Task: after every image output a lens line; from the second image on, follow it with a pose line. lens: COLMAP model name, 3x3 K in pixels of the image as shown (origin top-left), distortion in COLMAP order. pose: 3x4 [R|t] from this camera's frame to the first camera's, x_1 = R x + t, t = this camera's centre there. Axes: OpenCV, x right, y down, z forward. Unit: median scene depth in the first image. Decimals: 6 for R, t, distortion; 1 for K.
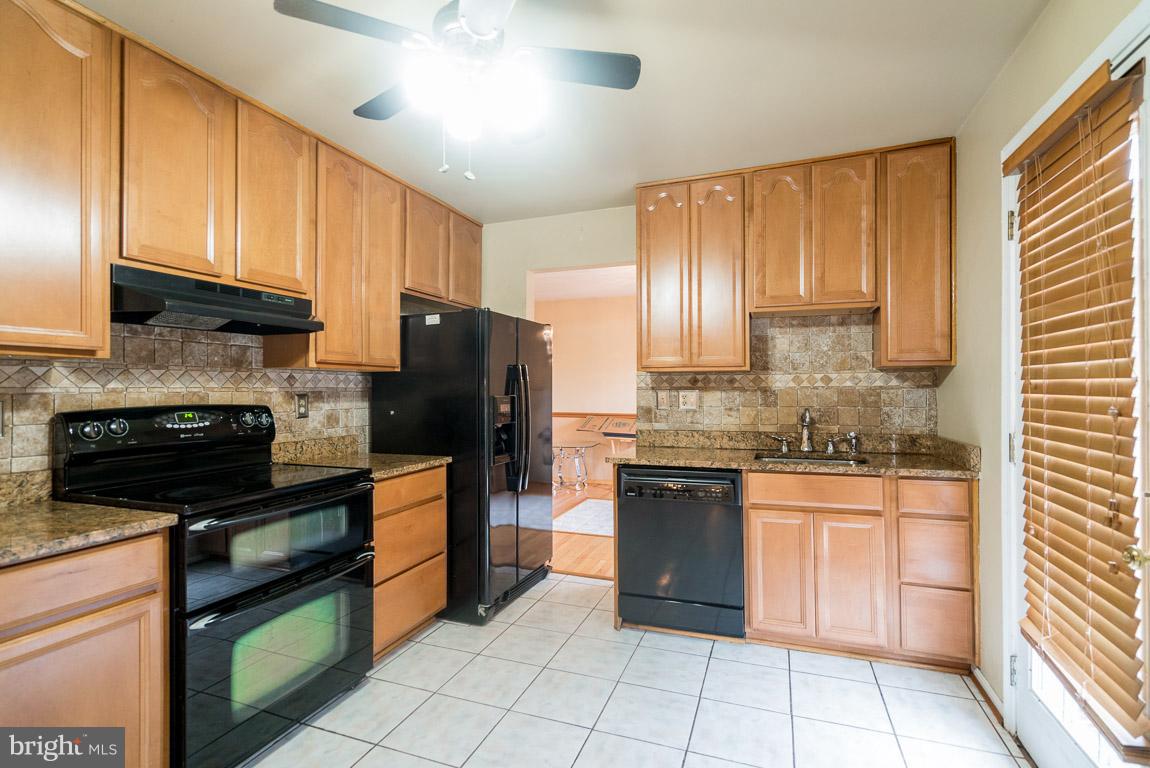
lens RADIAL K [[543.2, 0, 574.7], [0, 543.2, 388.7], [0, 0, 1]] dist [-0.008971, 0.000670]
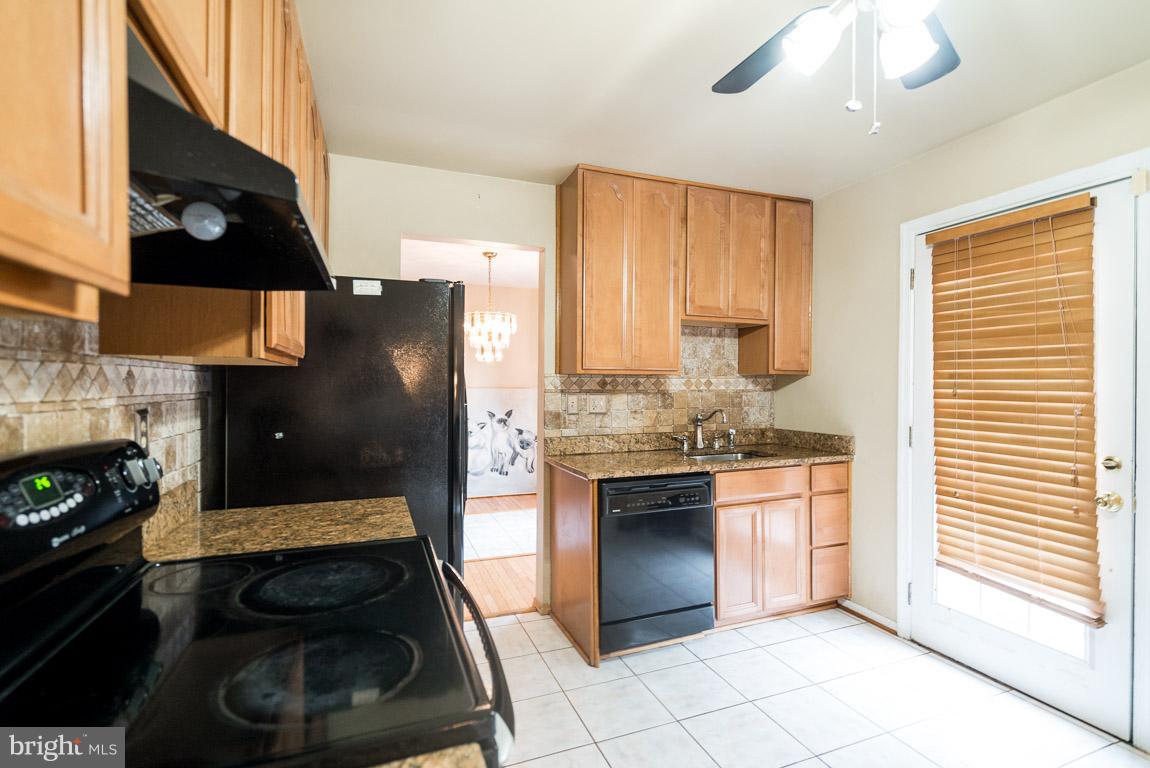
lens RADIAL K [[543.2, 0, 571.6], [0, 543.2, 386.7], [0, 0, 1]] dist [-0.008971, 0.000670]
pose [[0.733899, 0.000460, 0.679259, -0.552057], [-0.006879, 0.999954, 0.006754, -0.017127], [-0.679224, -0.009629, 0.733868, 0.385898]]
